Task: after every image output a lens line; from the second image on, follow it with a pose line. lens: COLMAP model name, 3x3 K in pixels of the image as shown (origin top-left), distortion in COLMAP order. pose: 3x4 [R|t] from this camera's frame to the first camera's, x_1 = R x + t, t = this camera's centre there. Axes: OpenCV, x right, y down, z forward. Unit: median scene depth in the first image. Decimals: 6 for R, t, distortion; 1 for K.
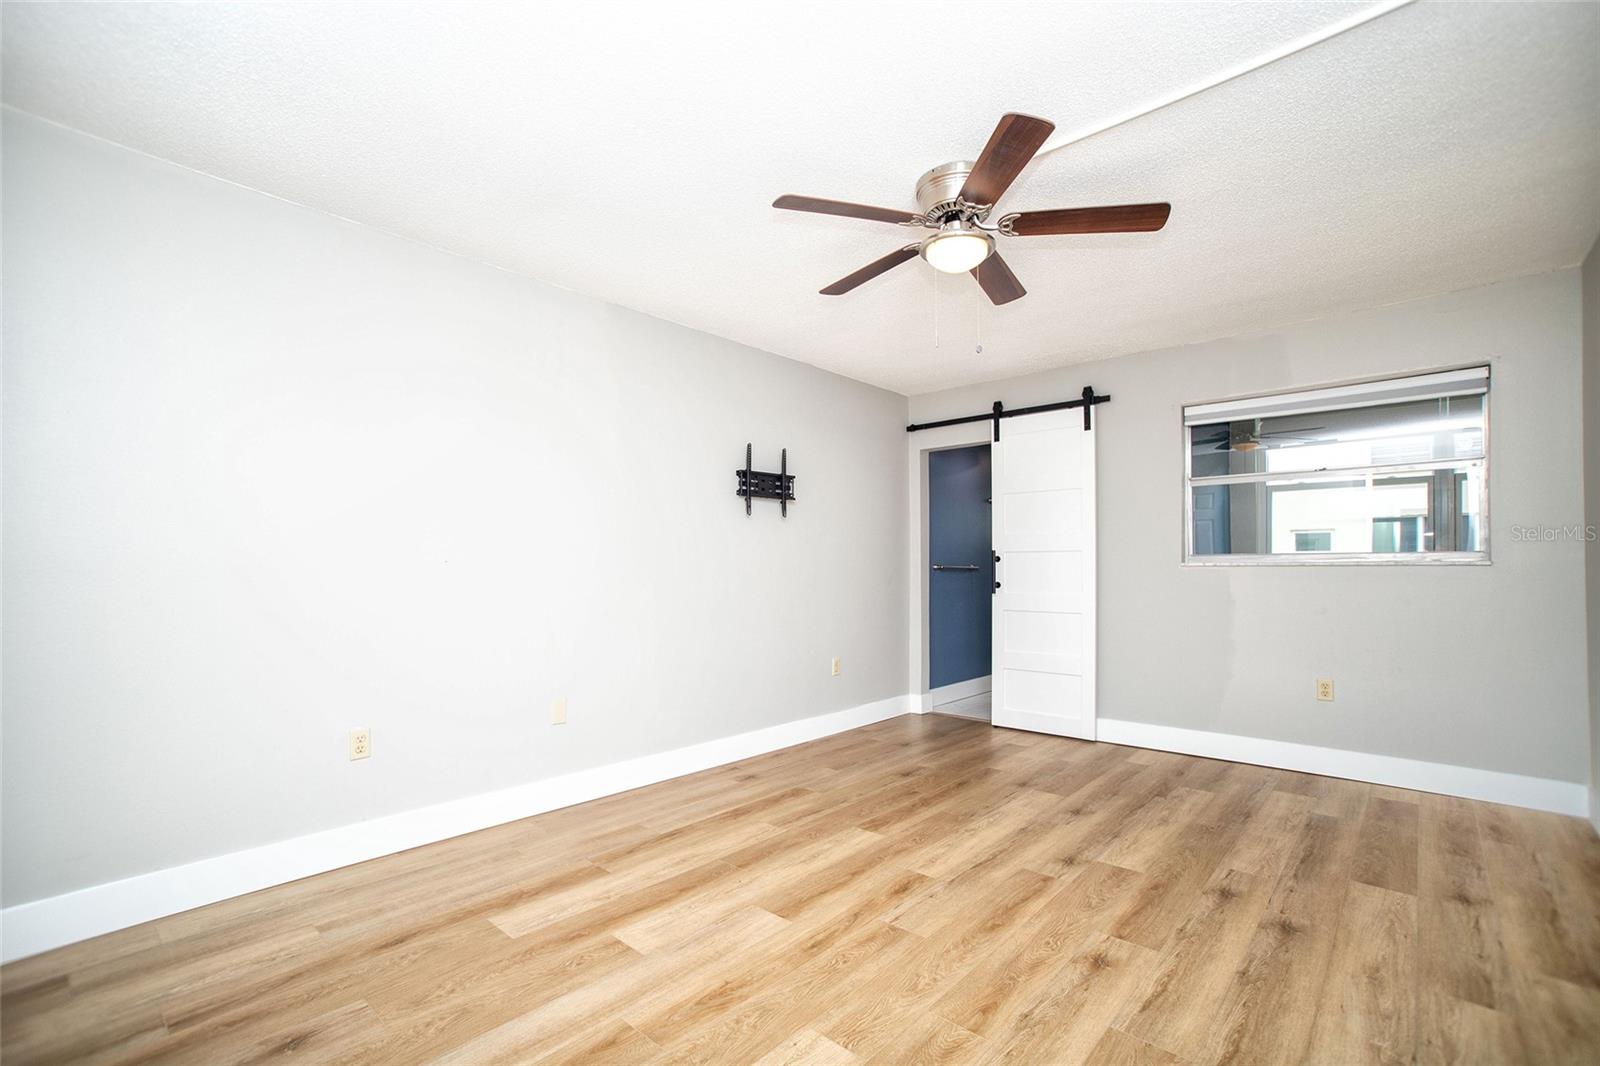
lens RADIAL K [[704.7, 0, 786.9], [0, 704.7, 560.5], [0, 0, 1]] dist [-0.059867, 0.045332]
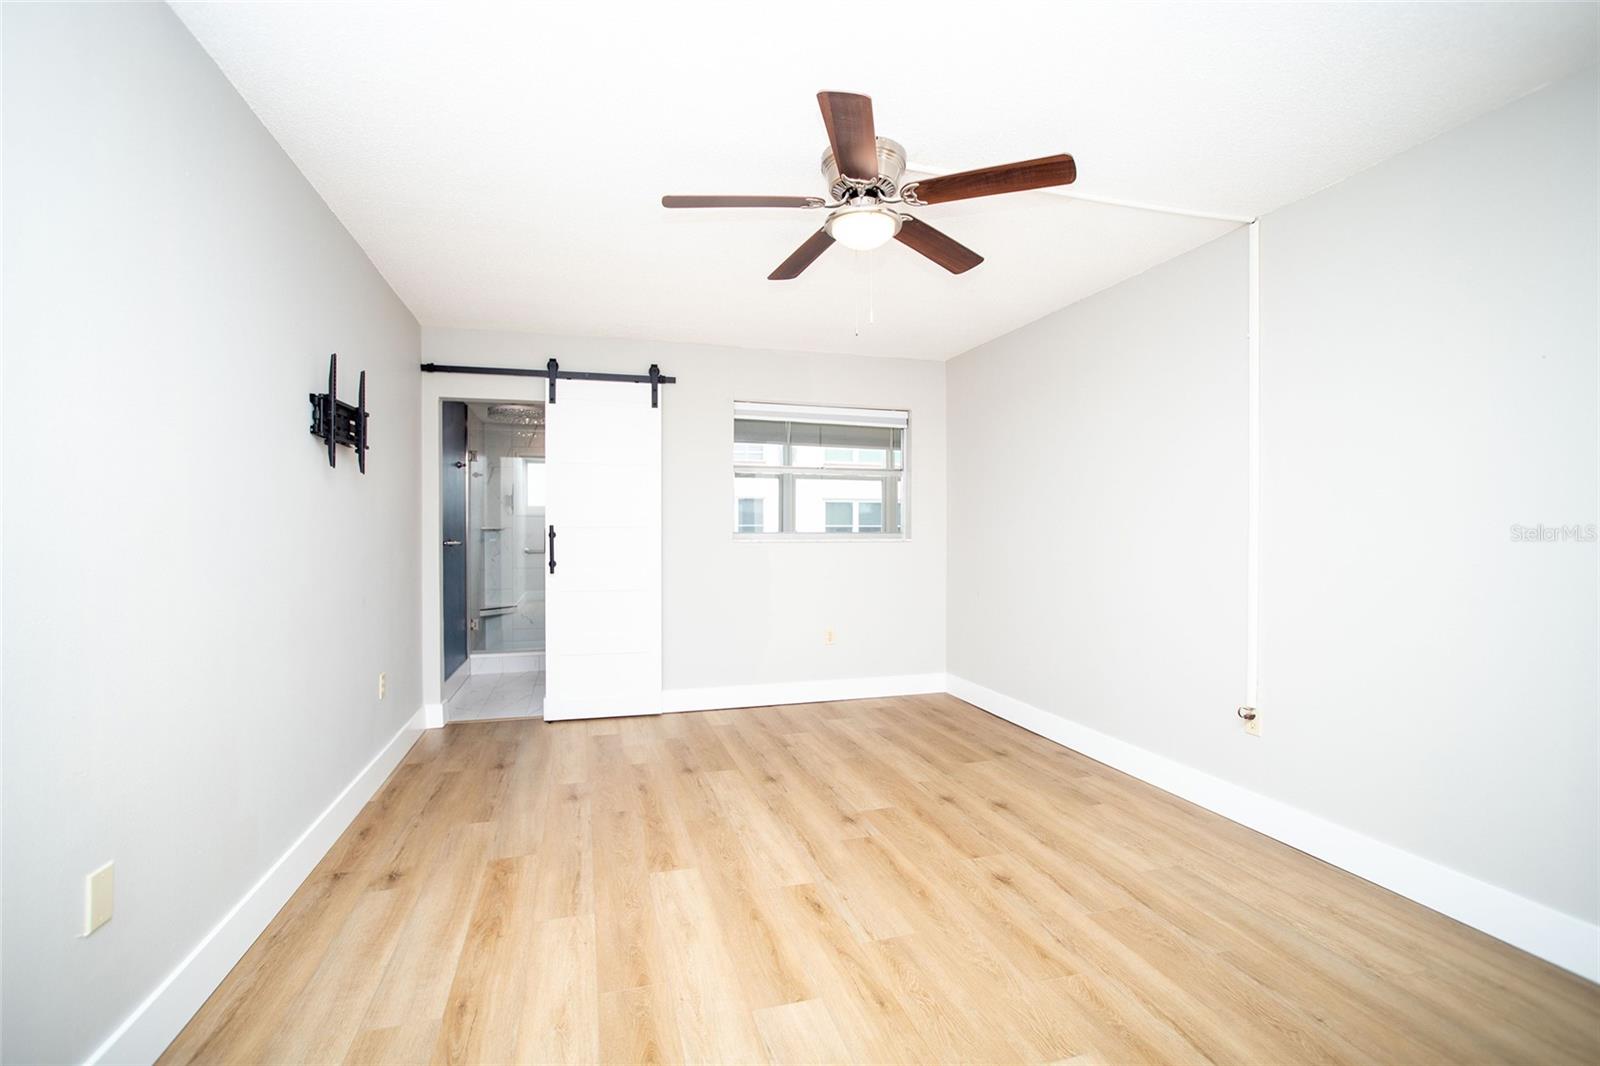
lens RADIAL K [[704.7, 0, 786.9], [0, 704.7, 560.5], [0, 0, 1]] dist [-0.059867, 0.045332]
pose [[0.529094, -0.029943, 0.848035, -0.466145], [-0.007153, 0.999184, 0.039743, -0.013098], [-0.848533, -0.027094, 0.528448, 0.425787]]
